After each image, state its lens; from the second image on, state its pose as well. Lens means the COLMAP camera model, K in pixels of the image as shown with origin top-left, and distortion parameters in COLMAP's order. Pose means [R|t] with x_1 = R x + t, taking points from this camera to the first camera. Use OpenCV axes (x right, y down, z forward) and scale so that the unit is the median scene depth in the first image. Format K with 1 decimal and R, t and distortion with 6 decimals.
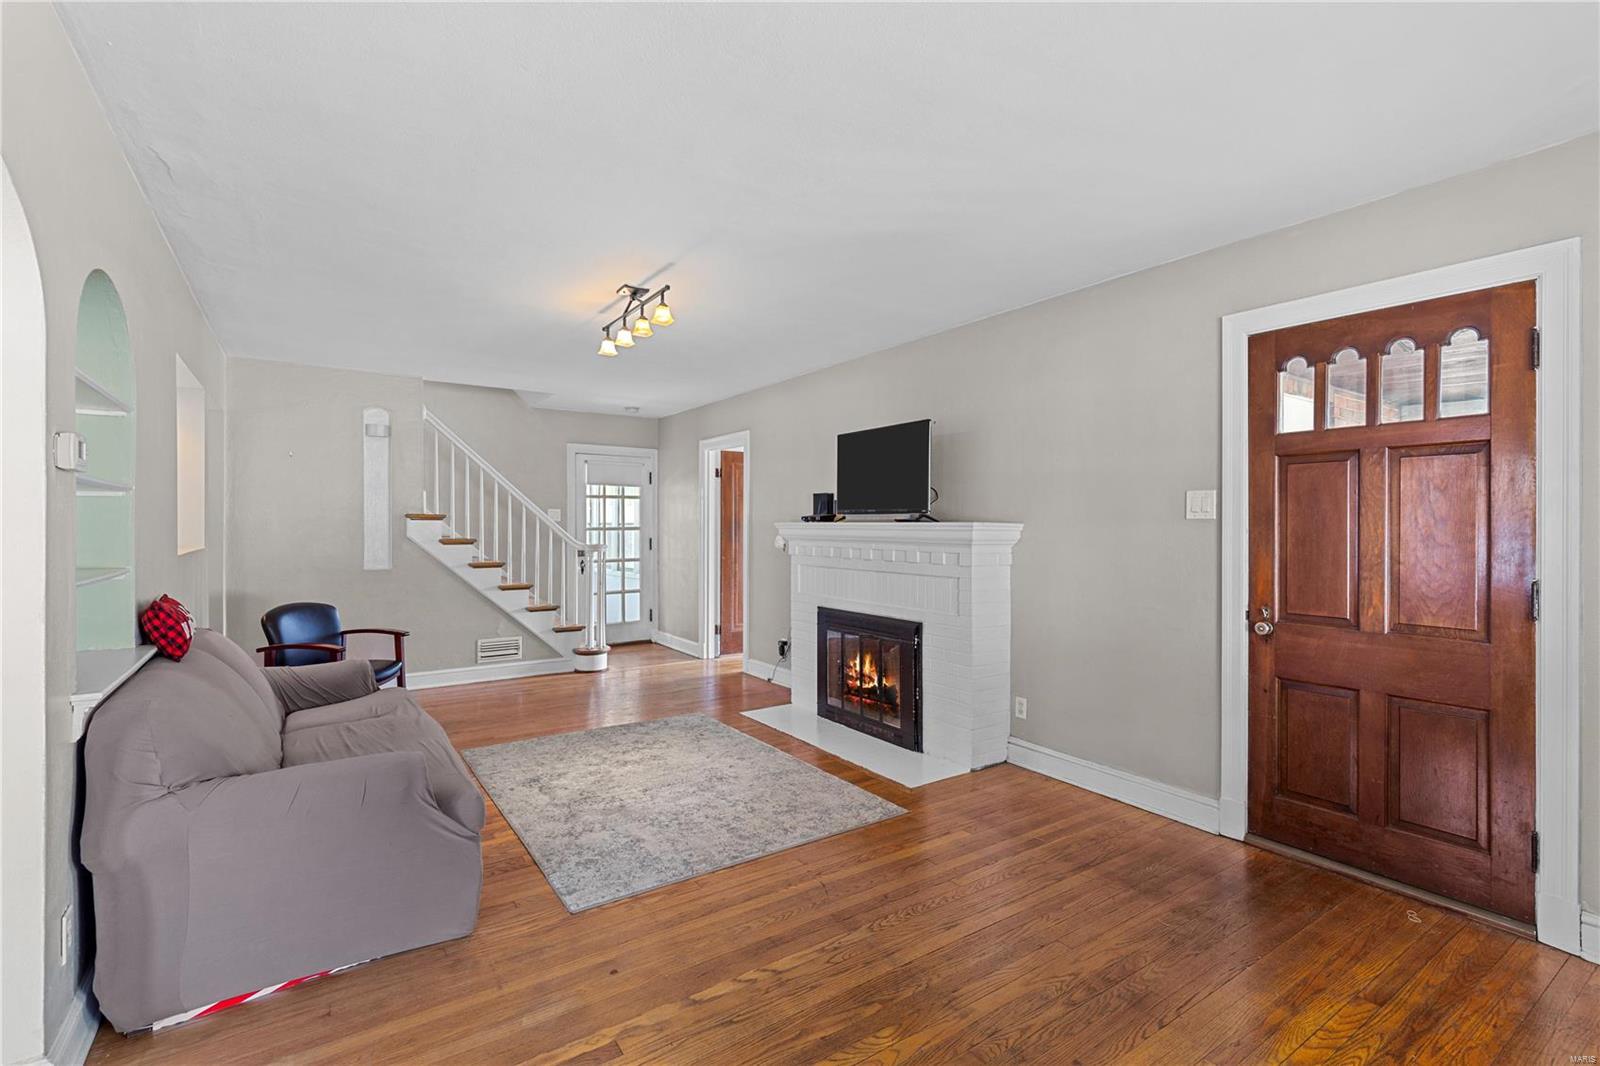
lens RADIAL K [[735.8, 0, 820.6], [0, 735.8, 526.8], [0, 0, 1]] dist [0.007550, -0.000672]
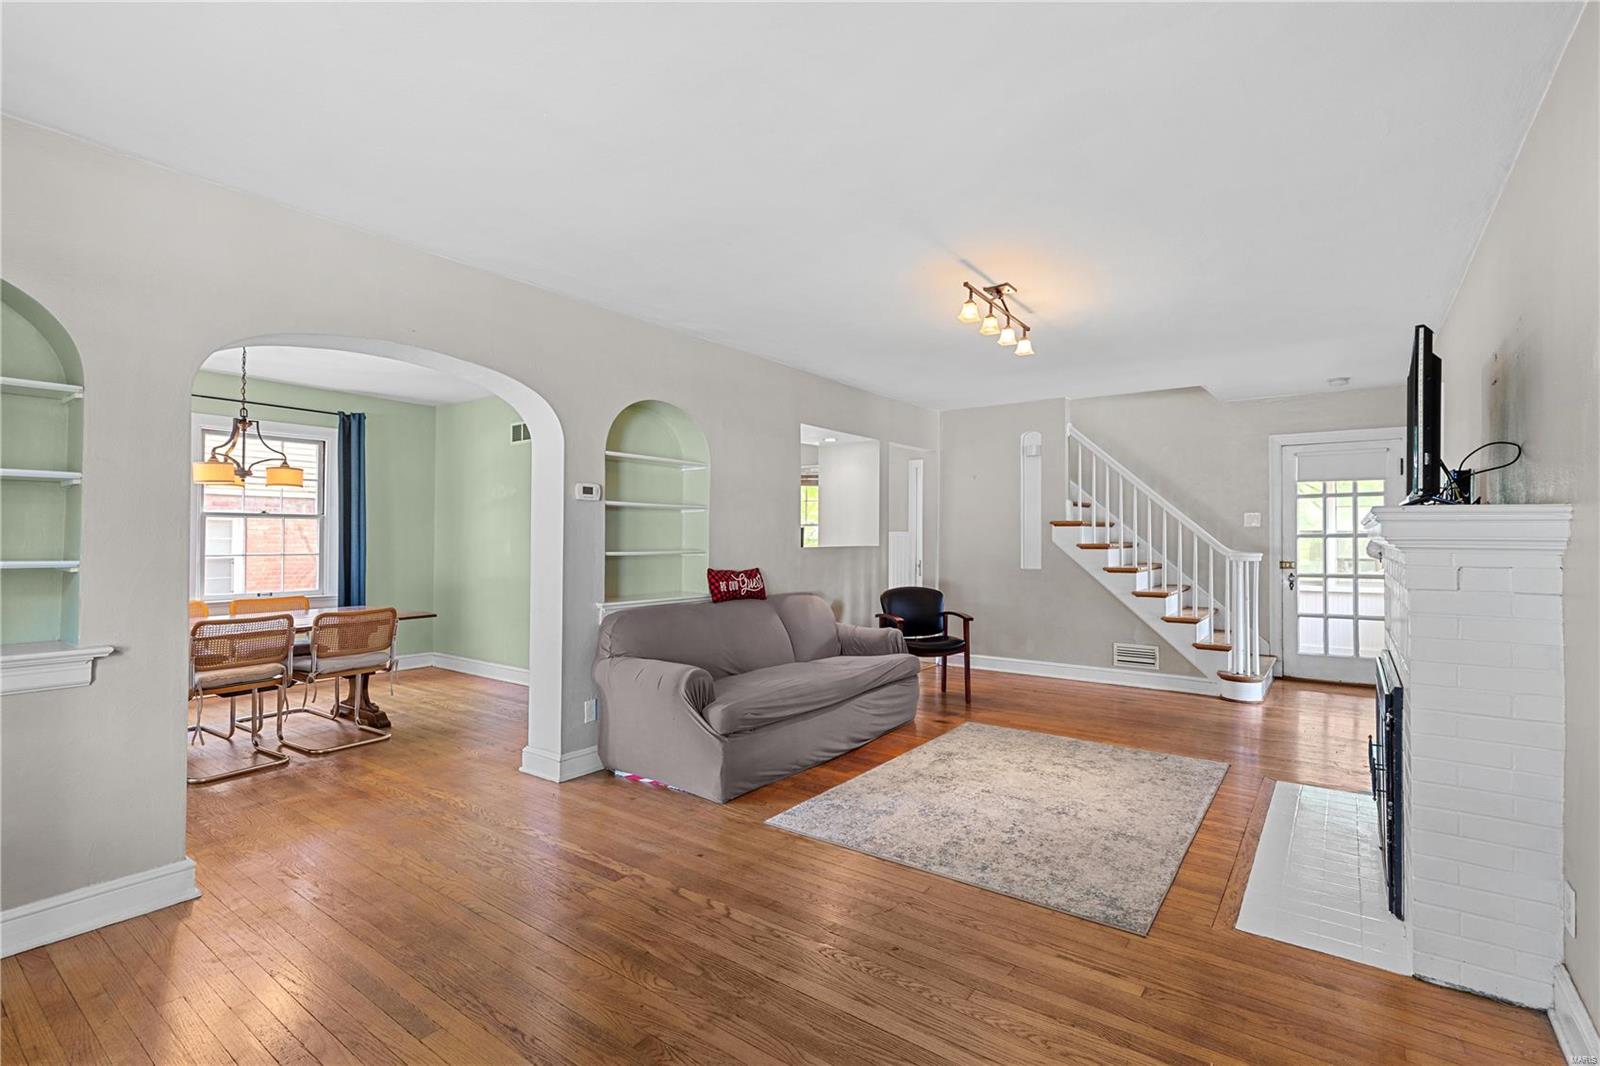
lens RADIAL K [[735.8, 0, 804.4], [0, 735.8, 535.4], [0, 0, 1]] dist [0.007550, -0.000672]
pose [[0.315591, -0.006419, -0.948874, 0.554296], [-0.002711, 0.999967, -0.007667, 0.019629], [0.948892, 0.004992, 0.315563, 0.402266]]
